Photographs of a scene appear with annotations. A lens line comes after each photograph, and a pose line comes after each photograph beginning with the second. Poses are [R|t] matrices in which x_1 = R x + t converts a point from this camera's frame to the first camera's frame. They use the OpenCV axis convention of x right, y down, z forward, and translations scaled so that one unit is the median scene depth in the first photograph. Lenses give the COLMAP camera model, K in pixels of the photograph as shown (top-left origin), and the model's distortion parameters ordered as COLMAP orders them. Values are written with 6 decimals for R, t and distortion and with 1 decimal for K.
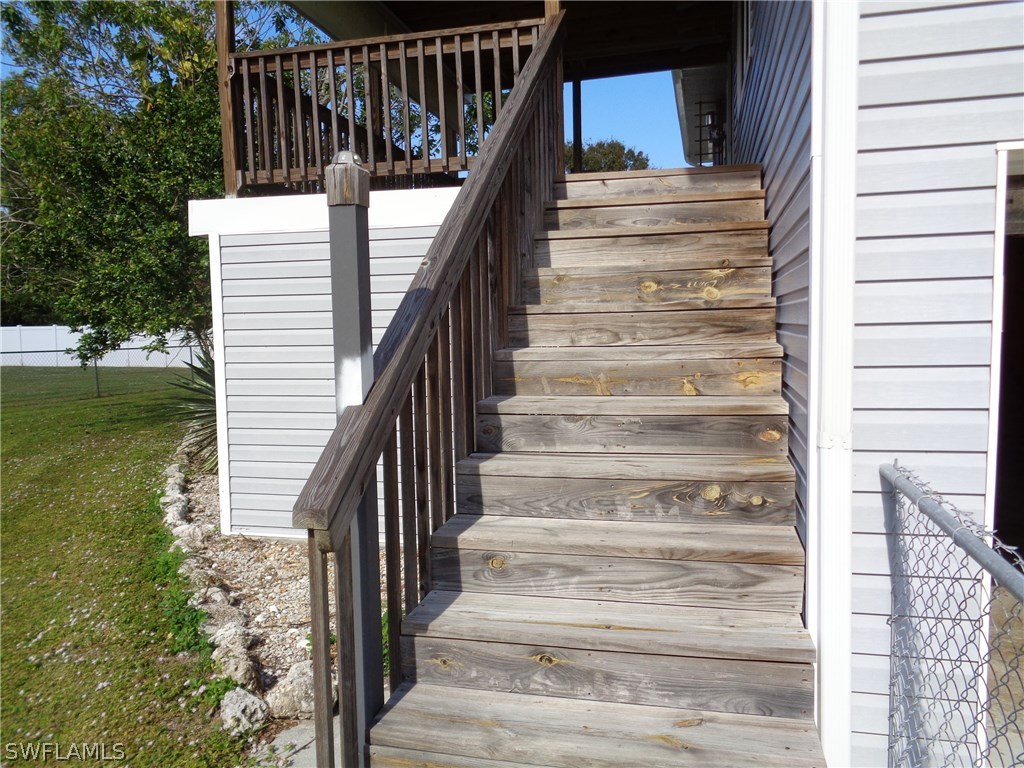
lens RADIAL K [[762.9, 0, 513.5], [0, 762.9, 384.4], [0, 0, 1]] dist [-0.001729, -0.000639]
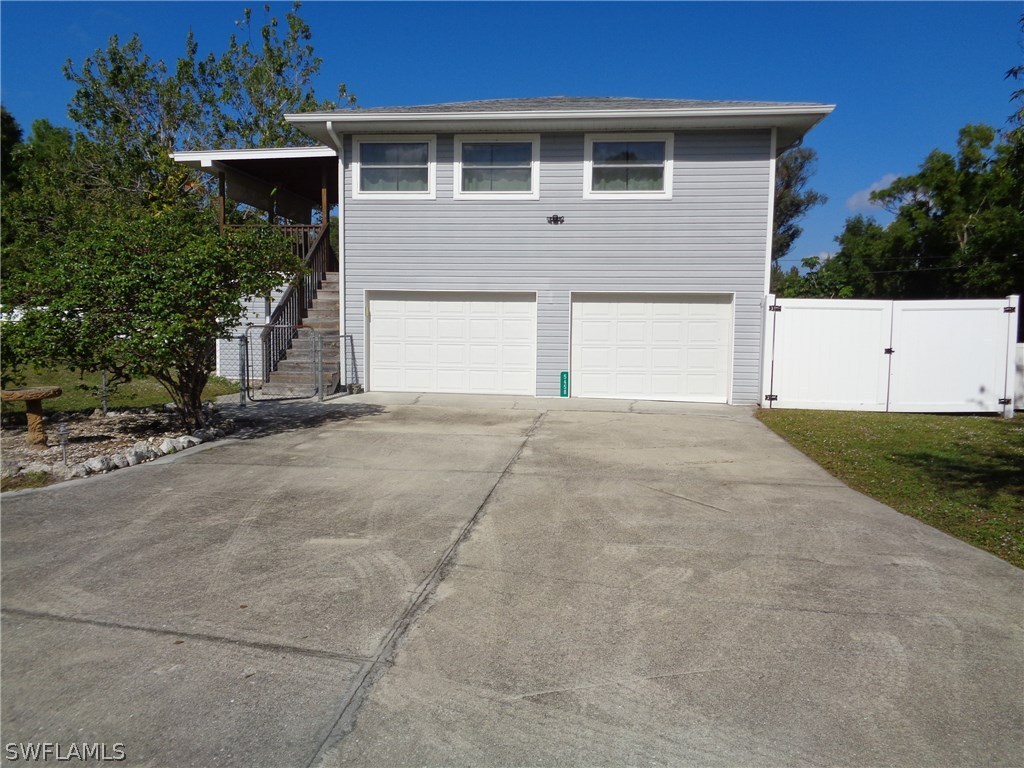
lens RADIAL K [[762.9, 0, 513.4], [0, 762.9, 385.4], [0, 0, 1]] dist [-0.001729, -0.000639]
pose [[0.990912, 0.016352, 0.133511, 0.997593], [-0.018186, 0.999756, 0.012527, 0.426560], [-0.133274, -0.014842, 0.990968, -5.682704]]
